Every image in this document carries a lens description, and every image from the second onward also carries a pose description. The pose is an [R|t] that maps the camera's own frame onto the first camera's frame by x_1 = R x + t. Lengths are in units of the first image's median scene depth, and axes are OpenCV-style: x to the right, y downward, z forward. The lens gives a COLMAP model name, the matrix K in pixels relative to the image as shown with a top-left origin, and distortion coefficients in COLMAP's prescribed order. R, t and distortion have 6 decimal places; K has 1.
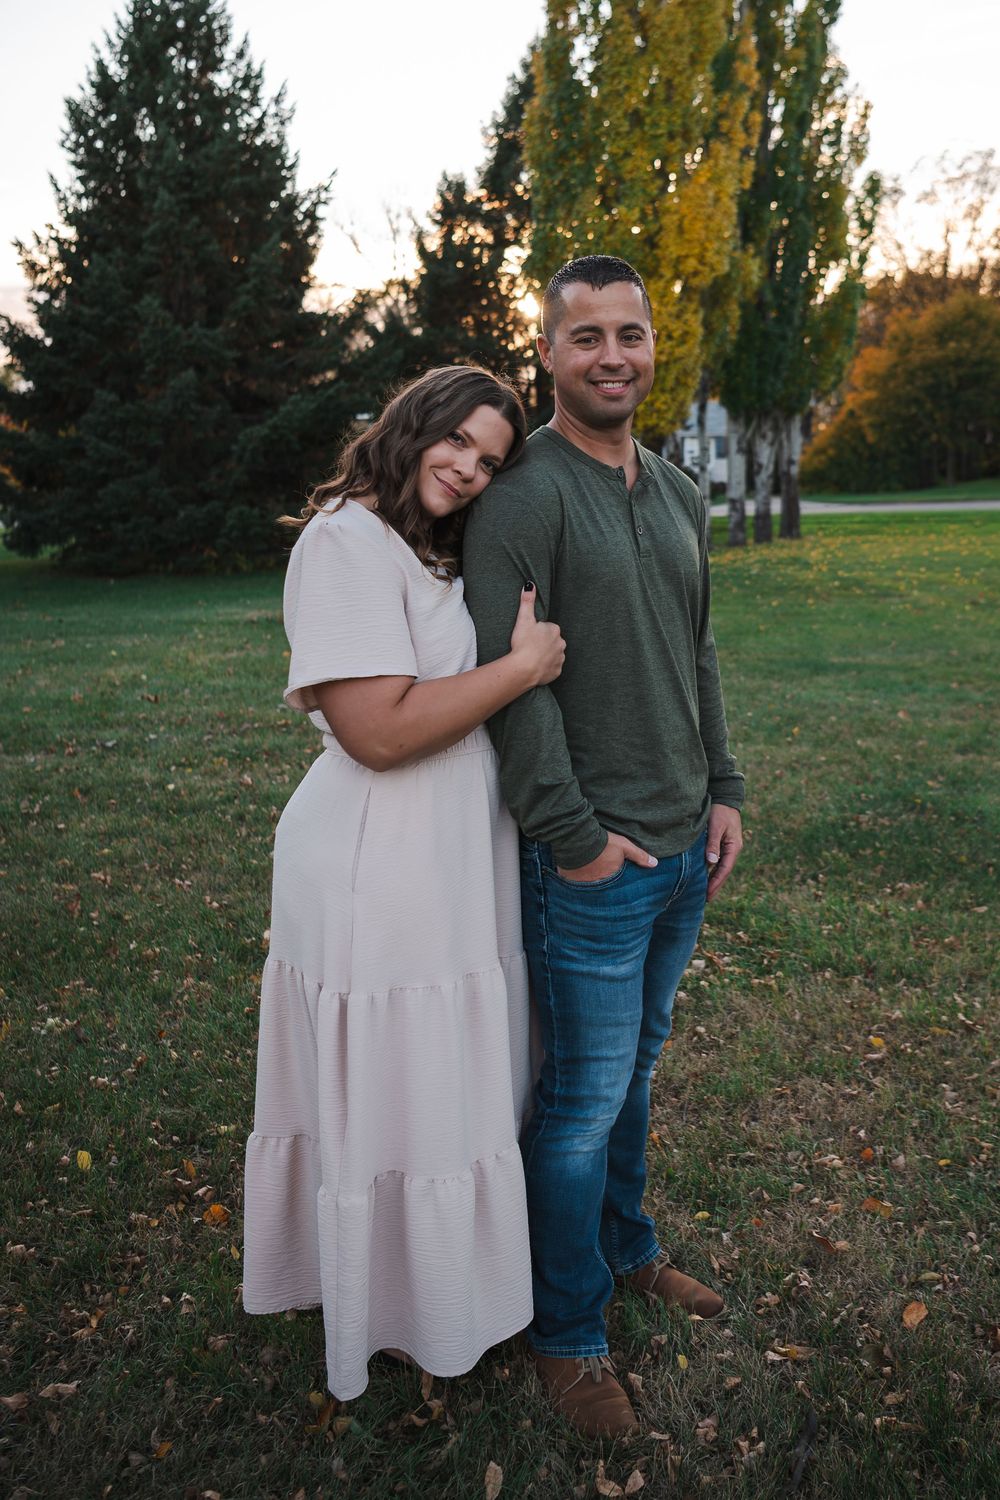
lens RADIAL K [[2622.9, 0, 502.0], [0, 2622.9, 750.6], [0, 0, 1]] dist [-0.074424, 0.000000]
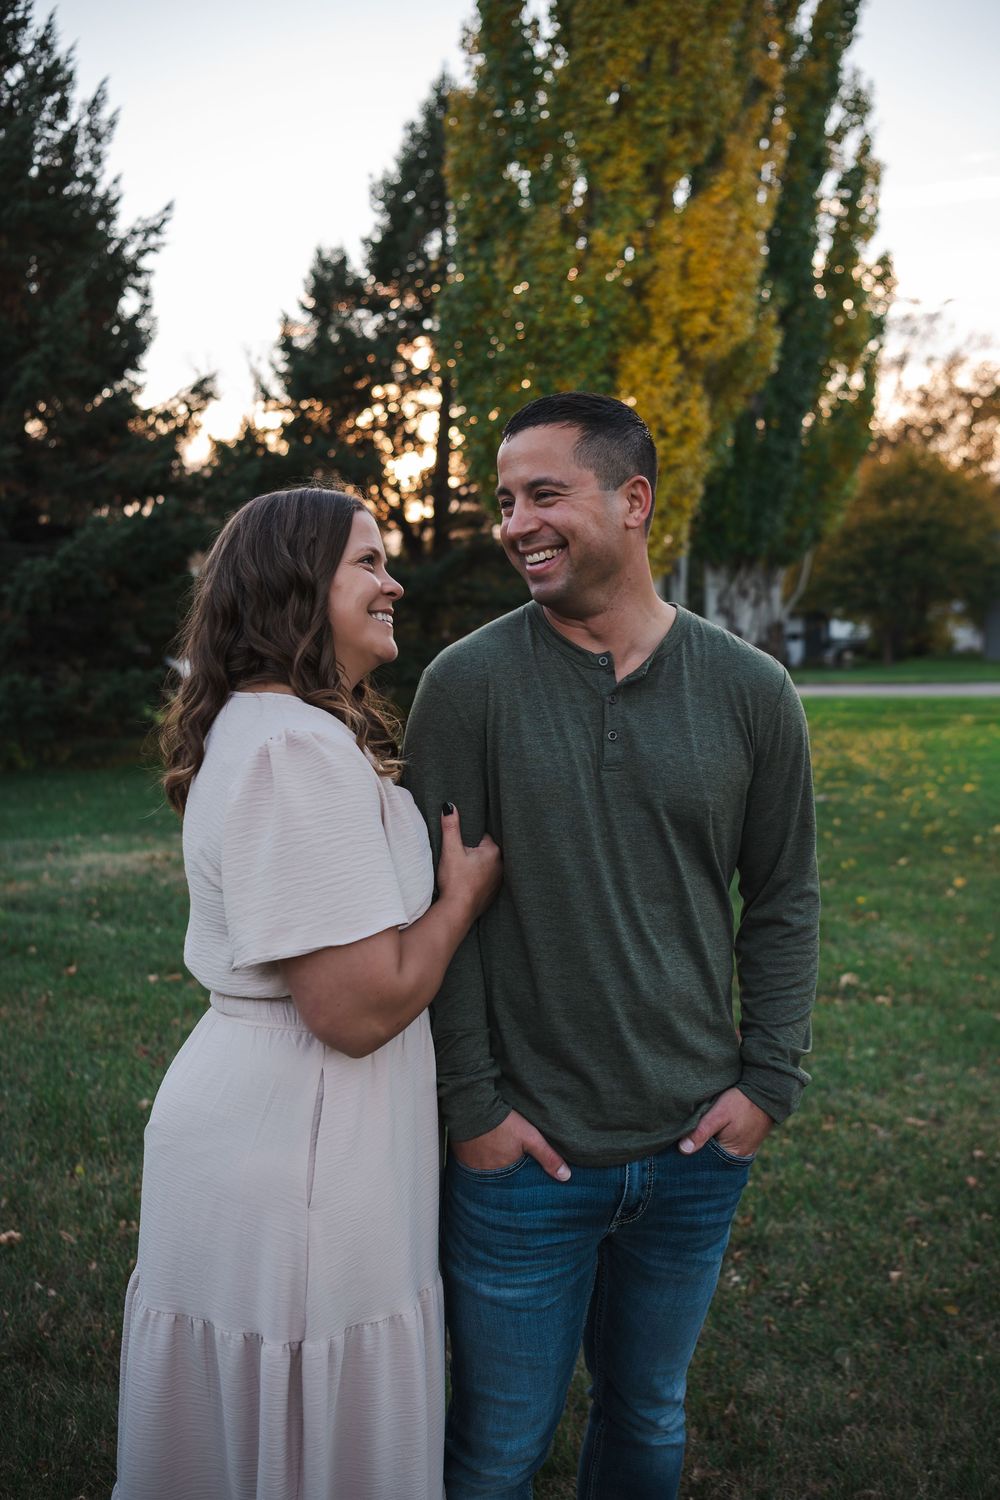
lens RADIAL K [[2524.8, 0, 499.7], [0, 2524.8, 747.0], [0, 0, 1]] dist [-0.142142, 0.000000]
pose [[0.998146, 0.017733, 0.058225, -0.012854], [-0.013864, 0.997711, -0.066179, -0.035398], [-0.059265, 0.065249, 0.996108, 0.367095]]
